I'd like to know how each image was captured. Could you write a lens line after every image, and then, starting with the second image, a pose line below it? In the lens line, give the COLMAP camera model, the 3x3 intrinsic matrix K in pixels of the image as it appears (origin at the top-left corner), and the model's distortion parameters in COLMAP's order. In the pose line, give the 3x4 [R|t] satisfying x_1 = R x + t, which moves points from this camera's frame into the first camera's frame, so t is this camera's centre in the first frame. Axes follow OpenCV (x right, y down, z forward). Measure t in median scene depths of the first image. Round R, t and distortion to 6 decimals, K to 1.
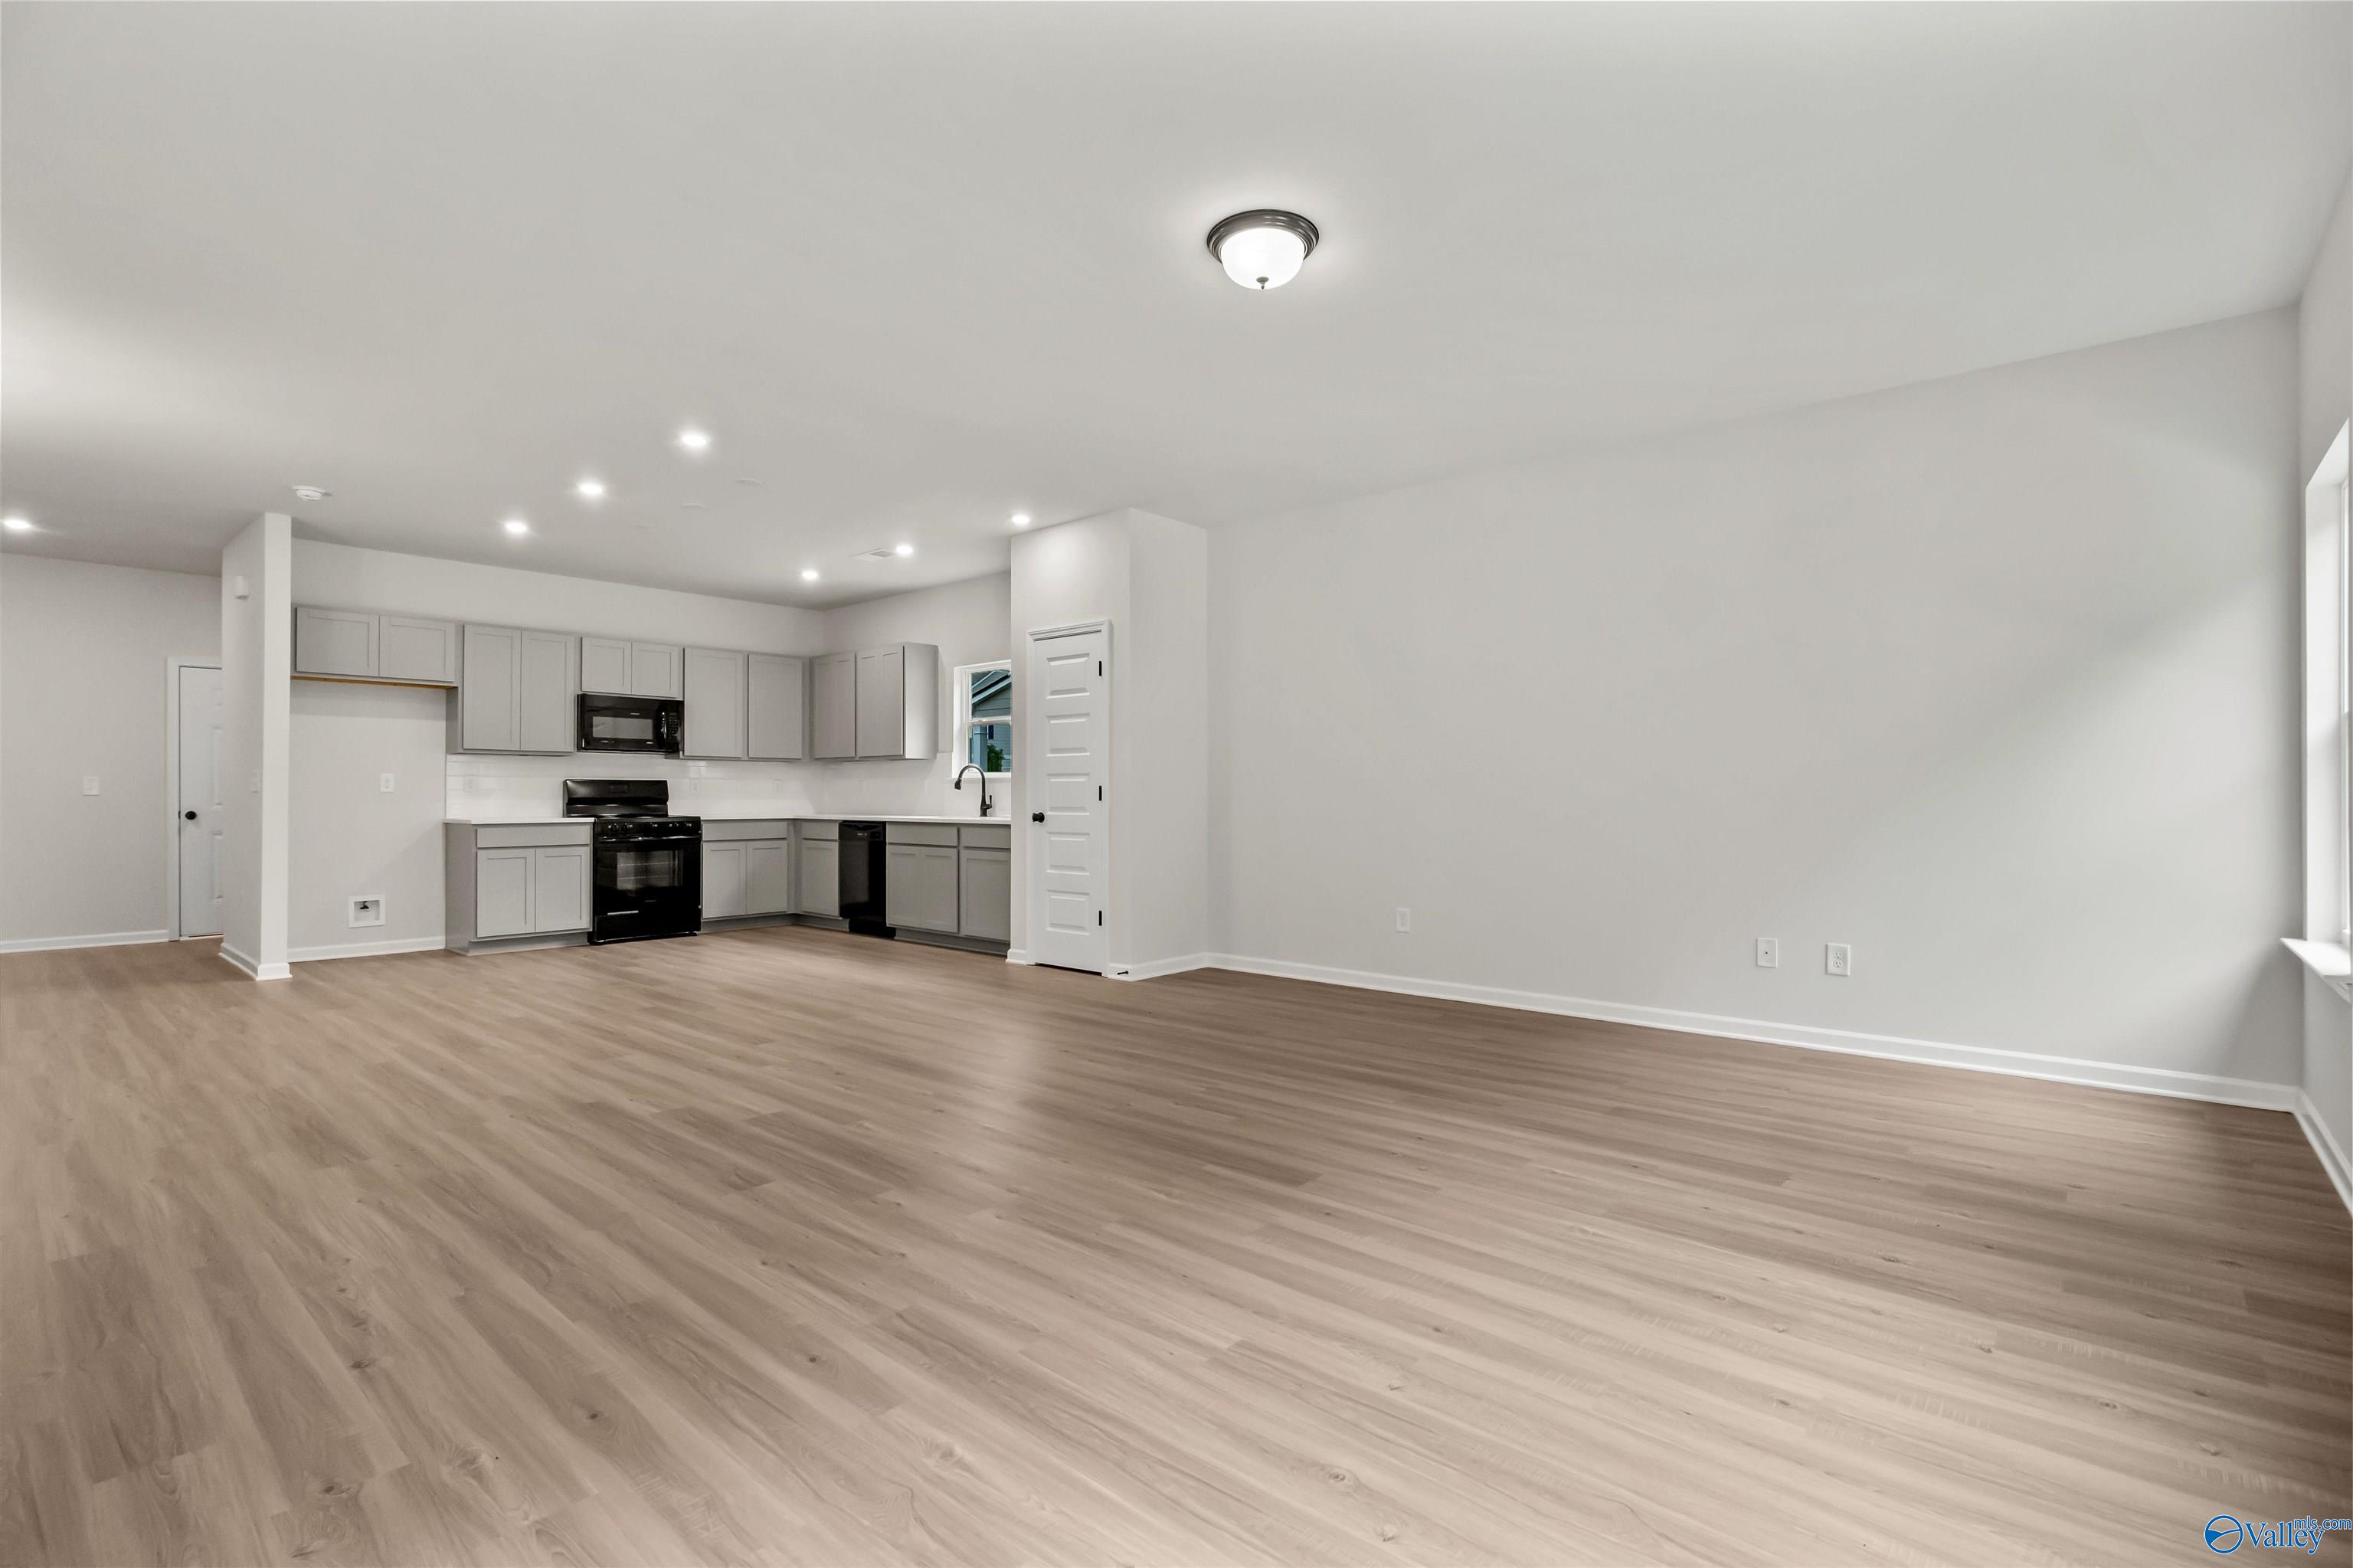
lens RADIAL K [[1095.8, 0, 1172.9], [0, 1095.8, 785.6], [0, 0, 1]] dist [-0.011569, -0.000487]
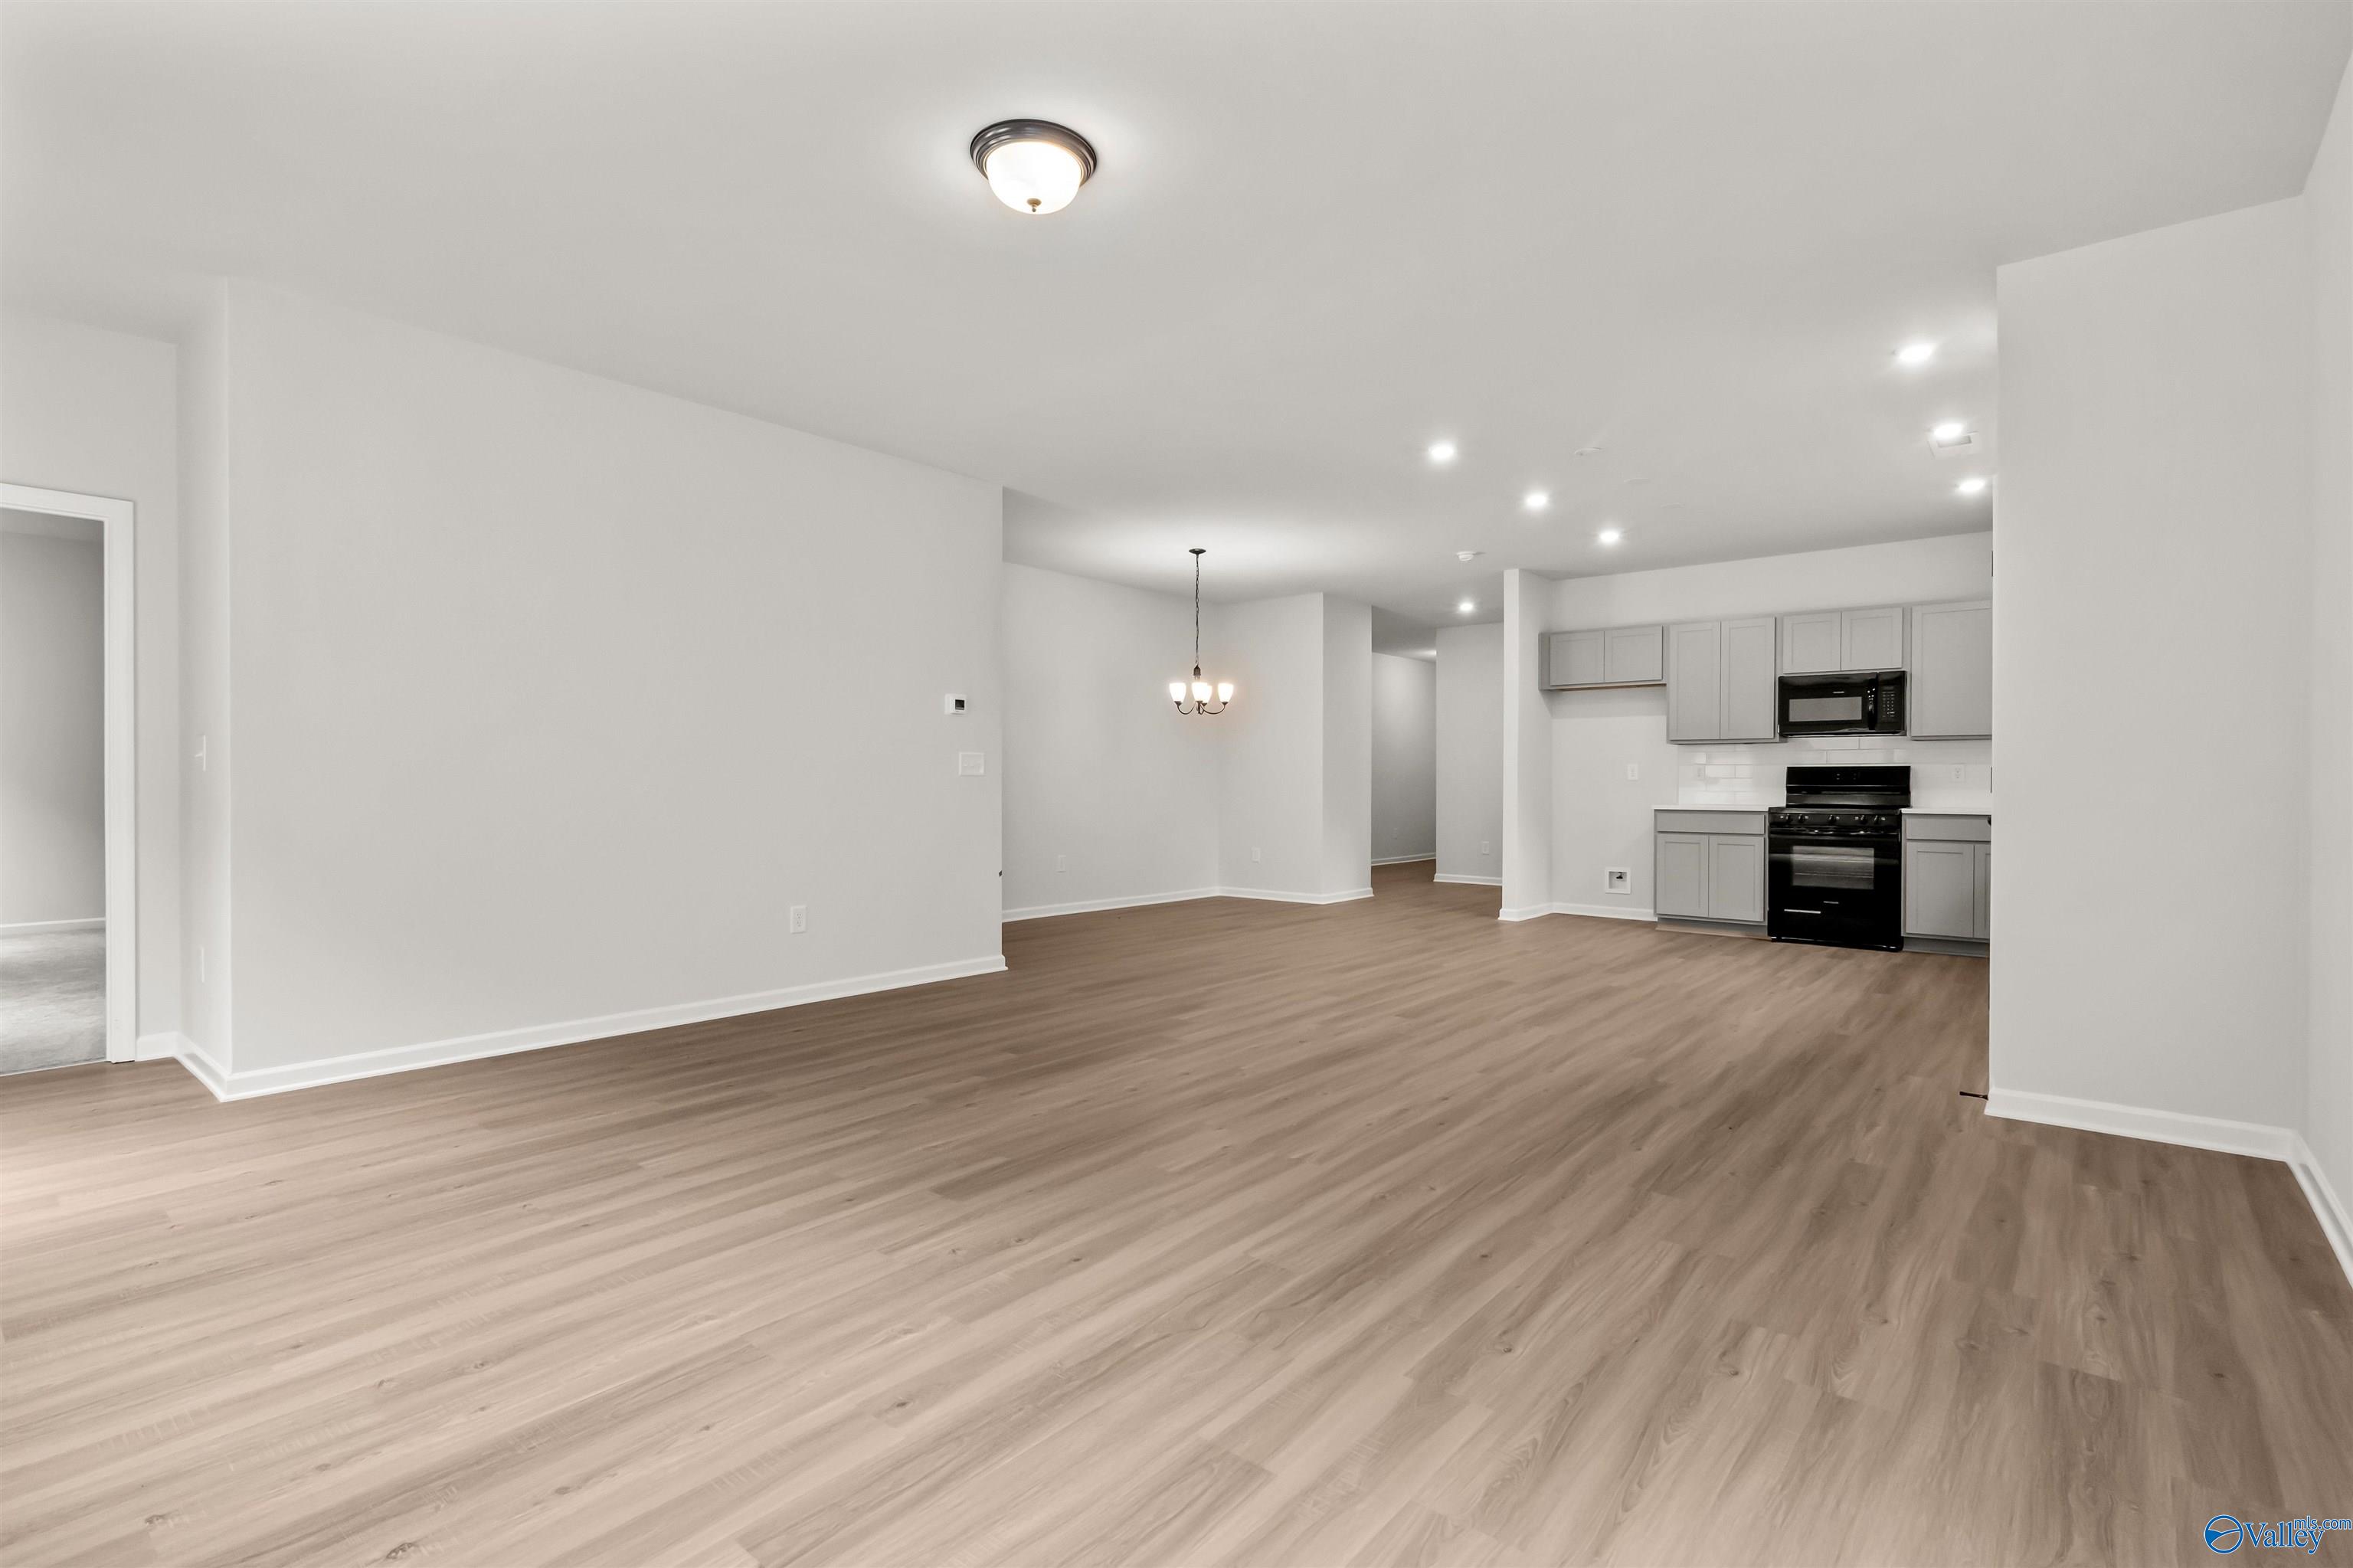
lens RADIAL K [[1096.9, 0, 1174.0], [0, 1096.9, 787.1], [0, 0, 1]] dist [-0.002776, 0.000707]
pose [[0.023969, 0.005036, -0.999700, 0.636596], [0.005868, 0.999969, 0.005178, 0.006584], [0.999695, -0.005990, 0.023939, 0.707703]]
